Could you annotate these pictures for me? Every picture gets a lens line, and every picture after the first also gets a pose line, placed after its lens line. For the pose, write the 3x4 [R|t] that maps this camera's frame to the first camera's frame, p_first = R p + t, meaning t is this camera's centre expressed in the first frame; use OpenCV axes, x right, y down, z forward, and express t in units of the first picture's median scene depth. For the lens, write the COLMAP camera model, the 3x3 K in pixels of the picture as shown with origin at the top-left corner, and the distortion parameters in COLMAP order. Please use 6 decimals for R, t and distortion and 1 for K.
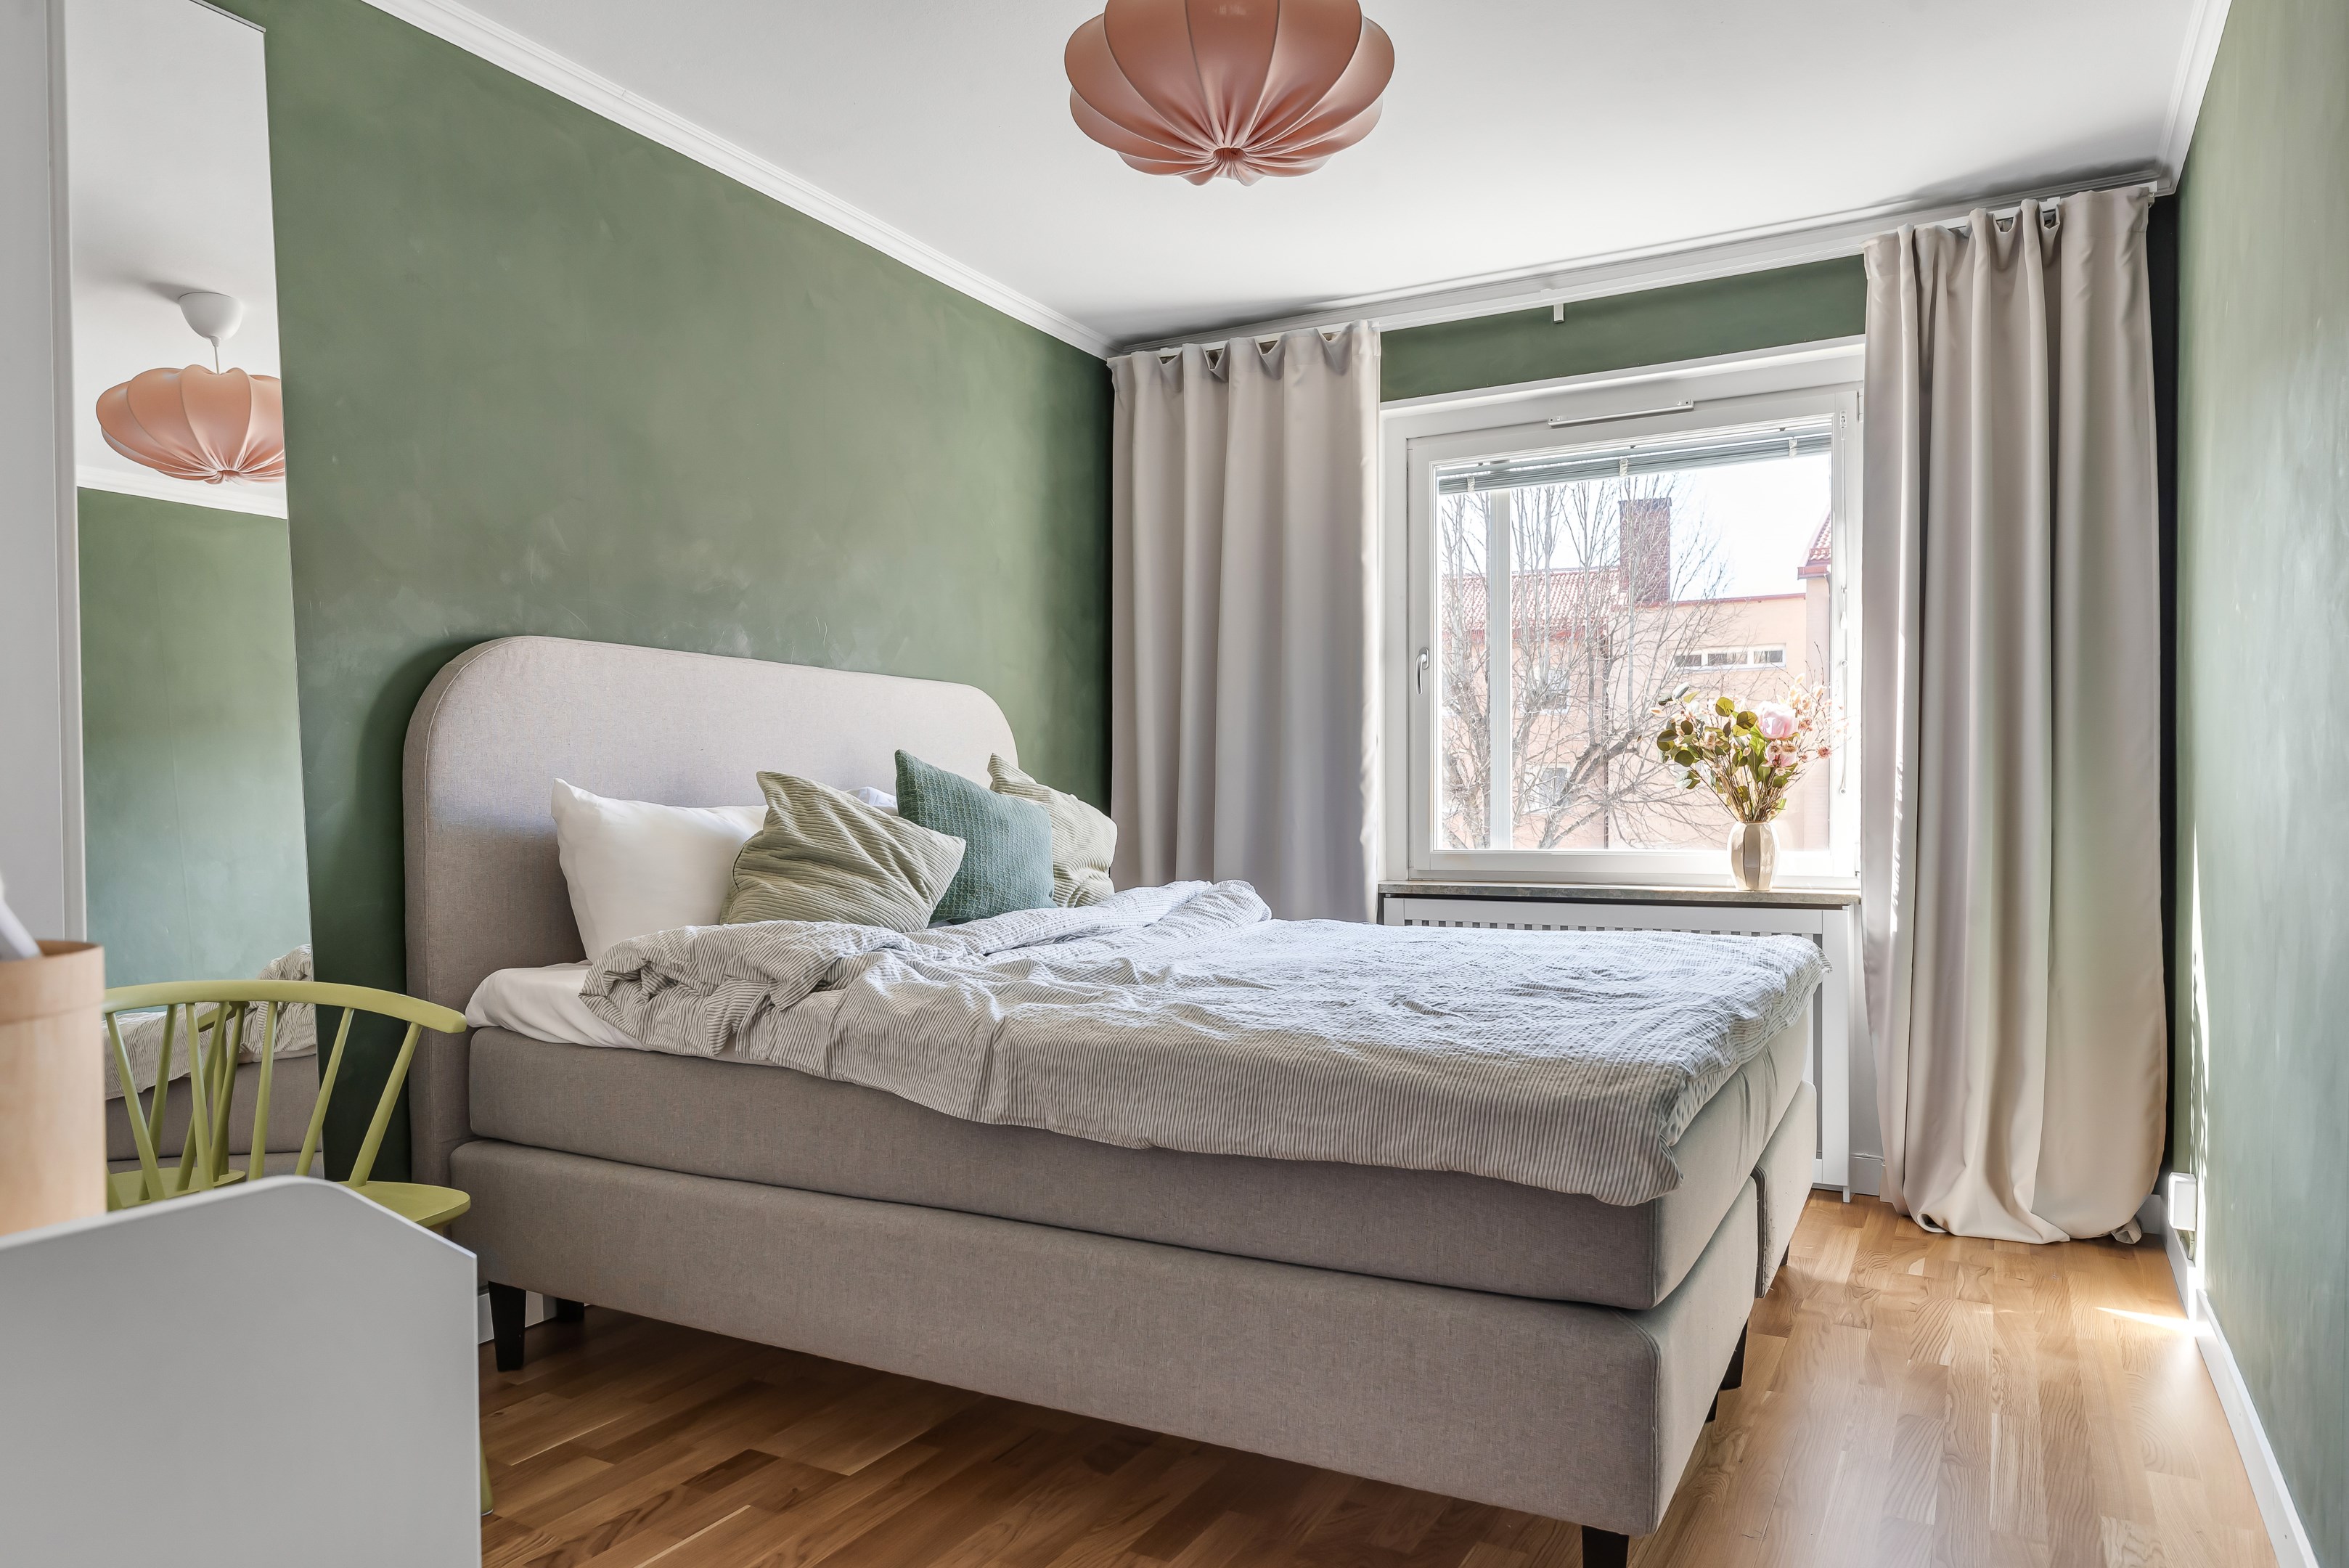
lens RADIAL K [[1457.7, 0, 1172.0], [0, 1457.7, 798.5], [0, 0, 1]] dist [-0.020885, -0.001491]
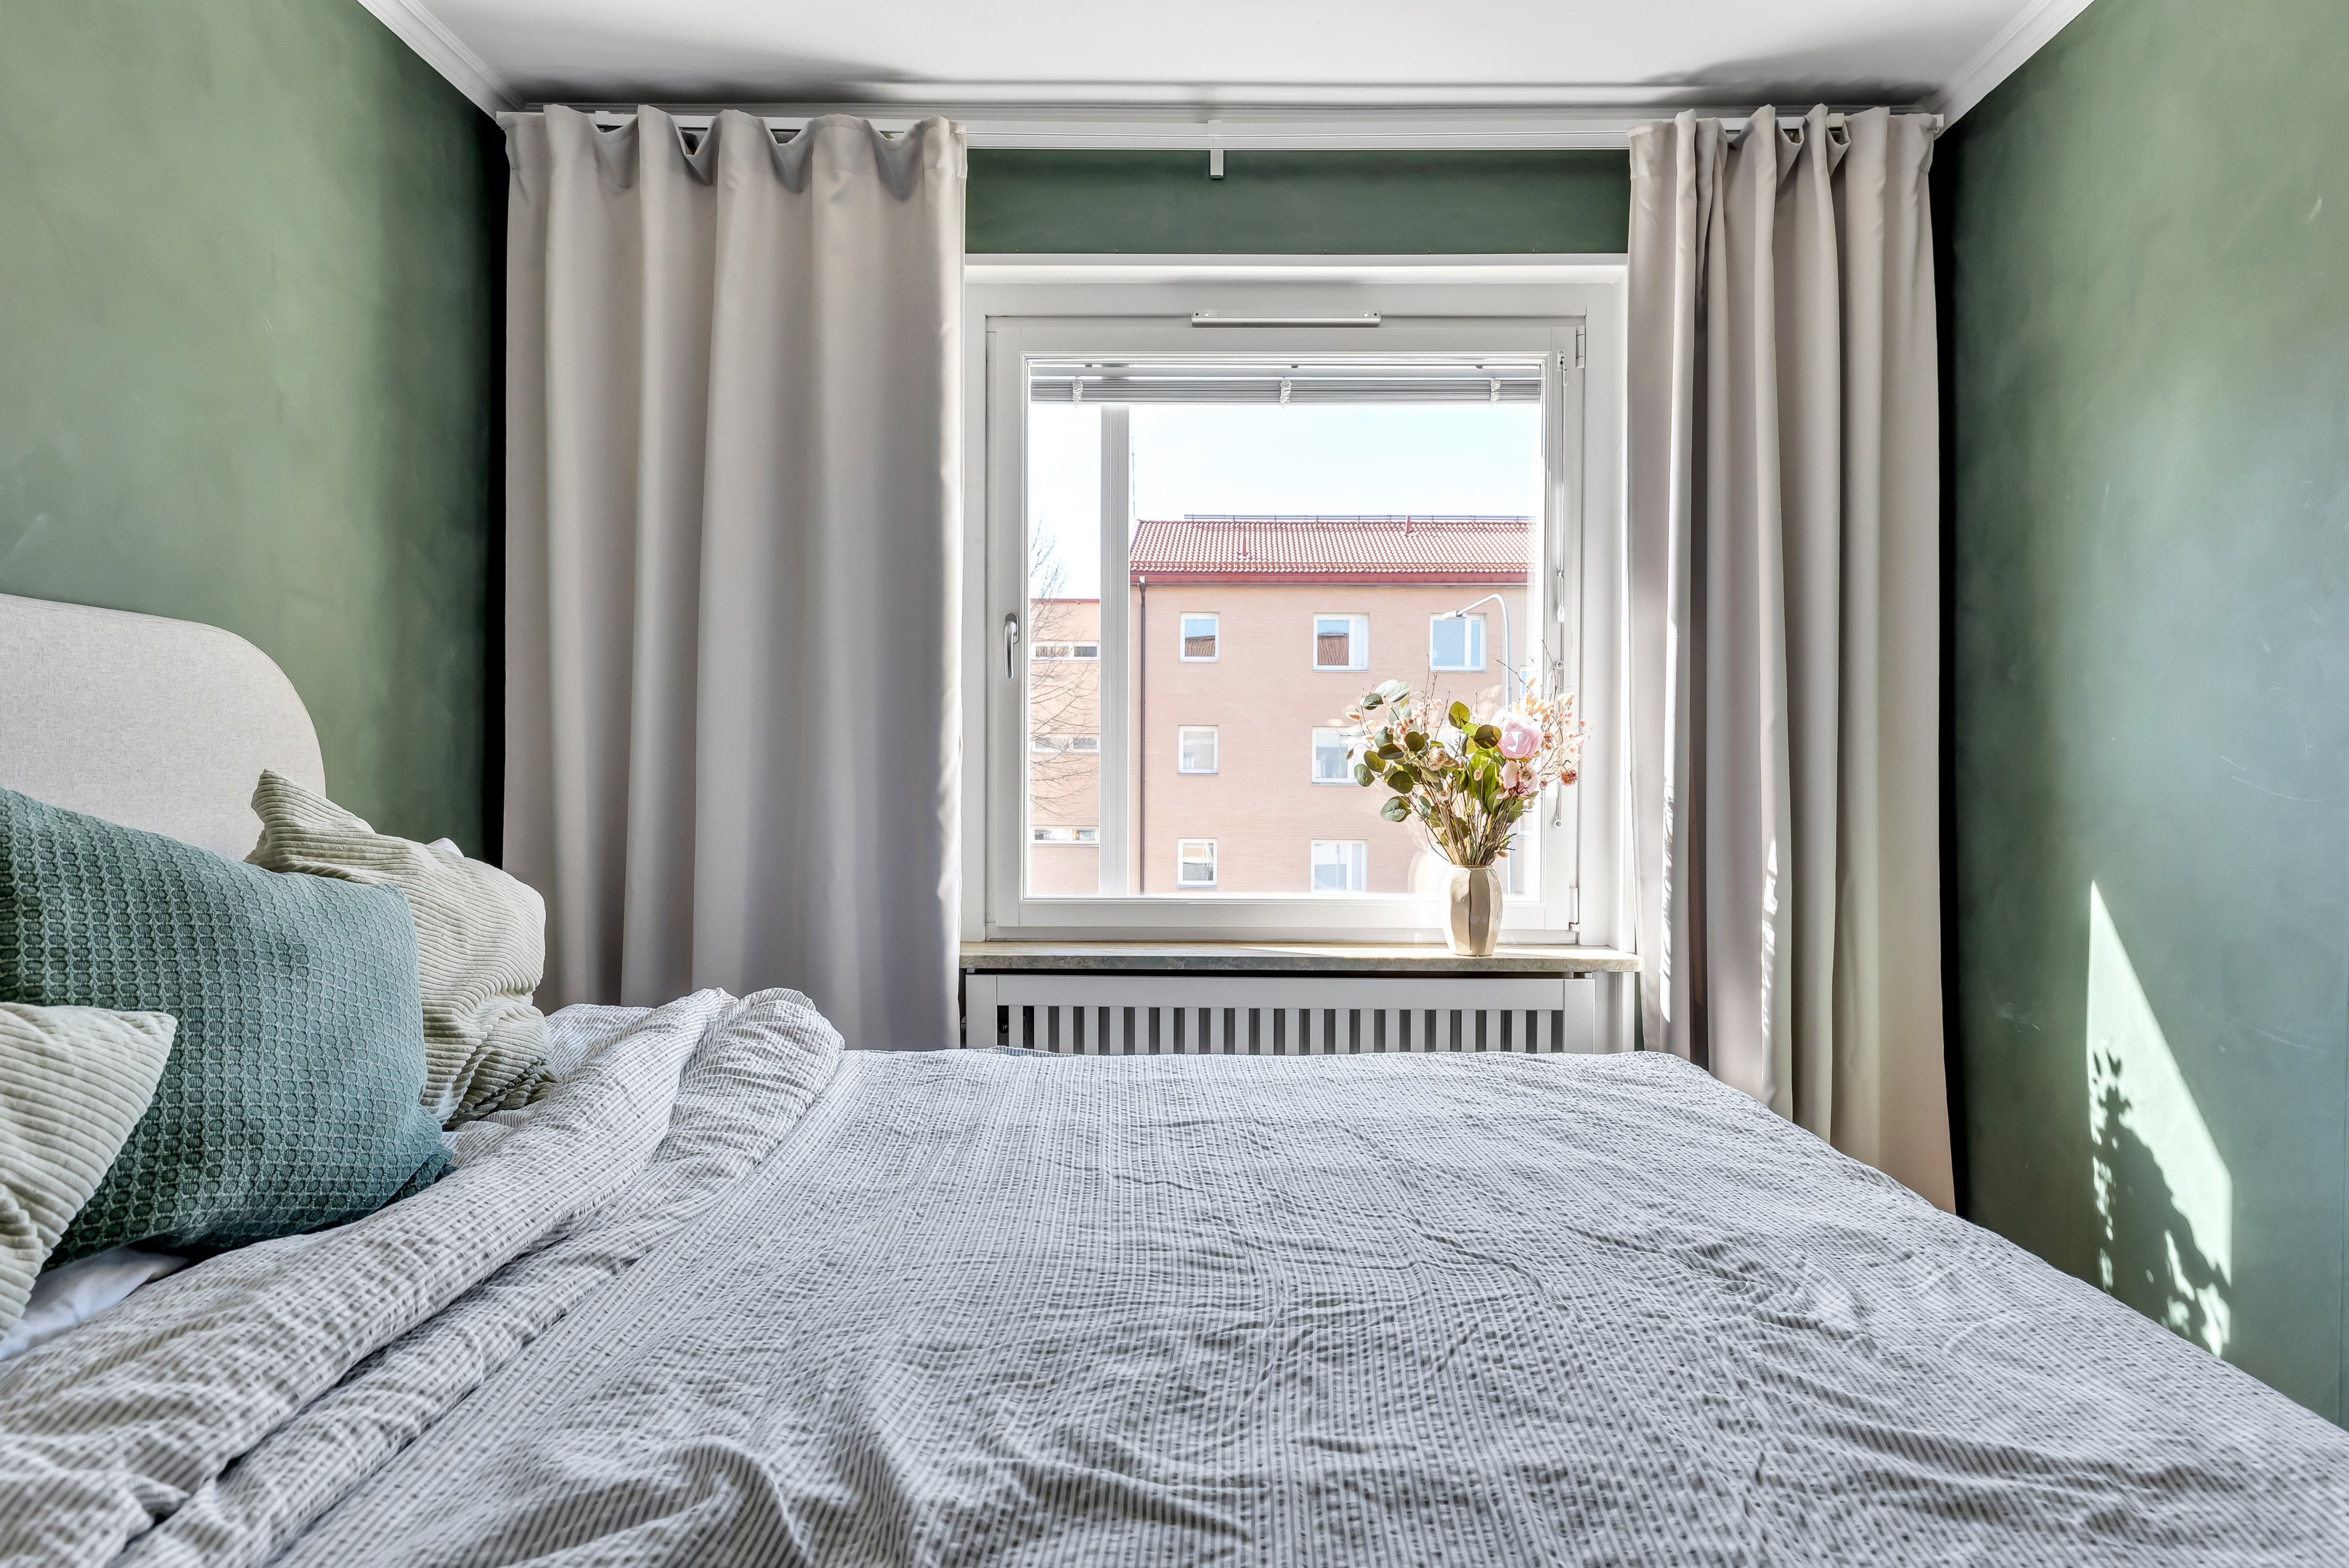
lens RADIAL K [[1283.6, 0, 1197.9], [0, 1283.6, 779.4], [0, 0, 1]] dist [-0.002946, 0.000953]
pose [[0.875781, 0.005337, 0.482679, -0.050637], [-0.009939, 0.999926, 0.006977, -0.029070], [-0.482606, -0.010908, 0.875770, 0.422576]]
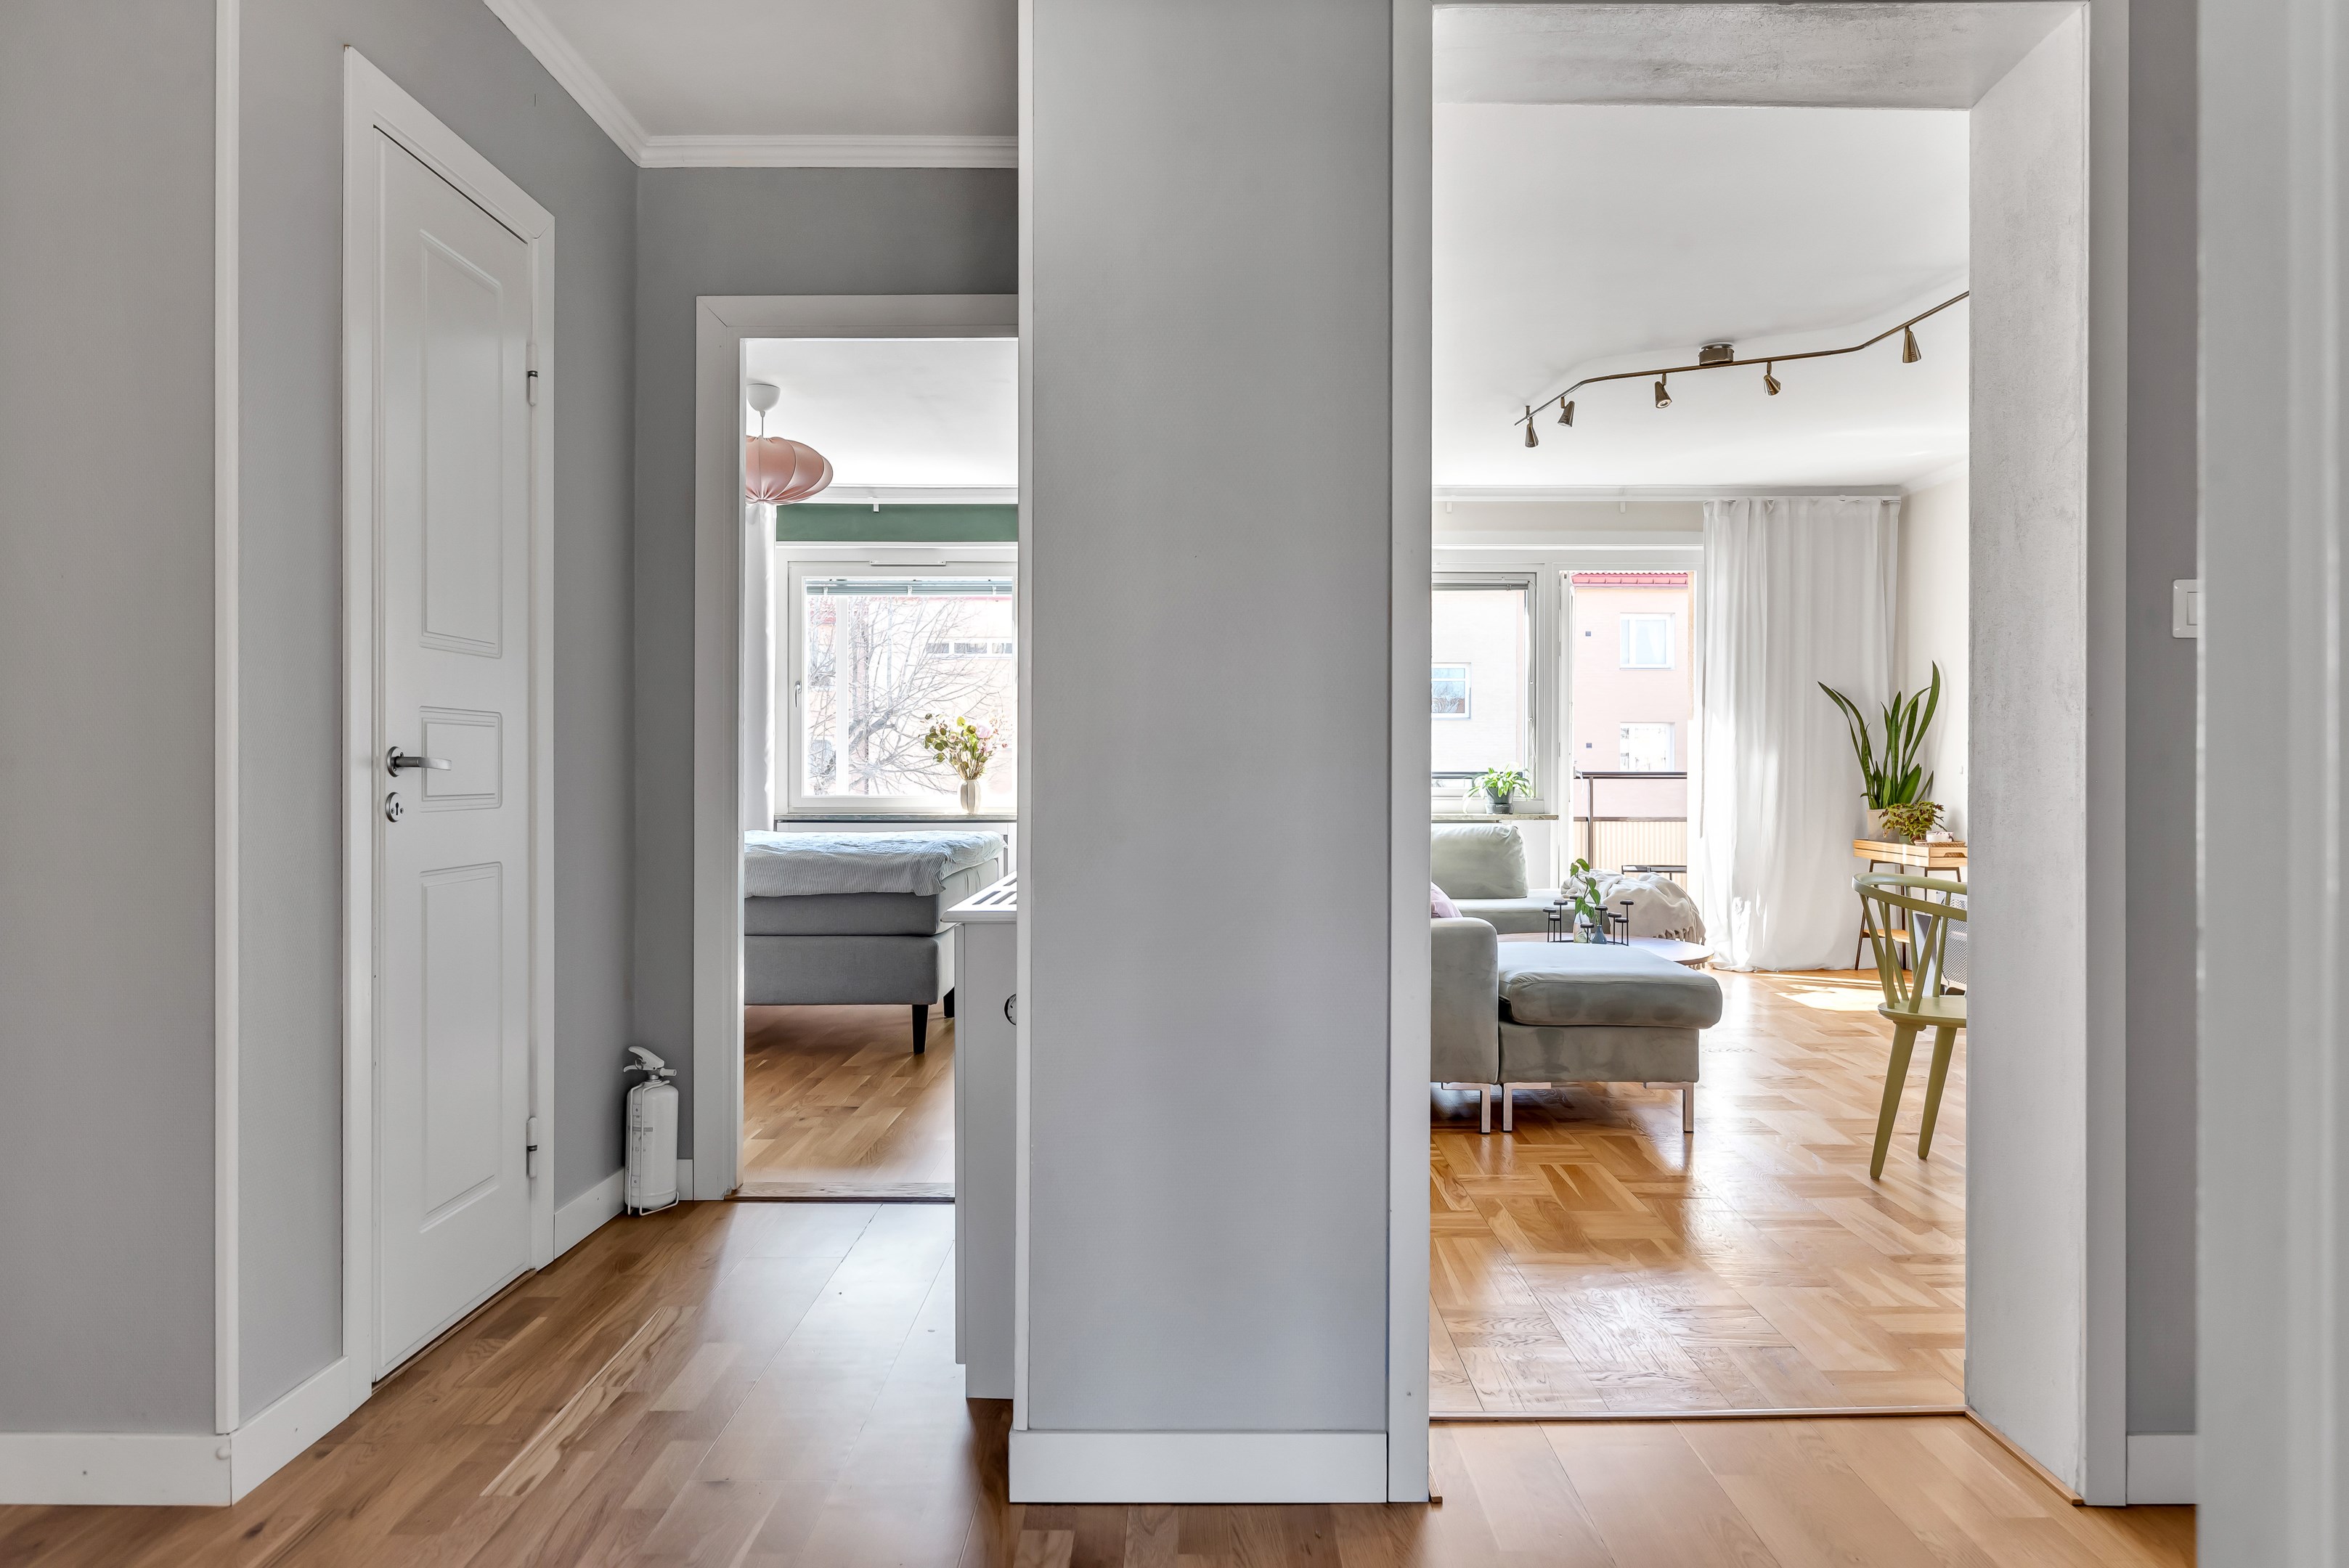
lens RADIAL K [[1457.4, 0, 1175.6], [0, 1457.4, 776.3], [0, 0, 1]] dist [-0.020885, -0.001491]
pose [[0.875565, 0.004870, 0.483076, -0.288356], [-0.007589, 0.999964, 0.003674, 0.002132], [-0.483041, -0.006883, 0.875571, -0.798003]]
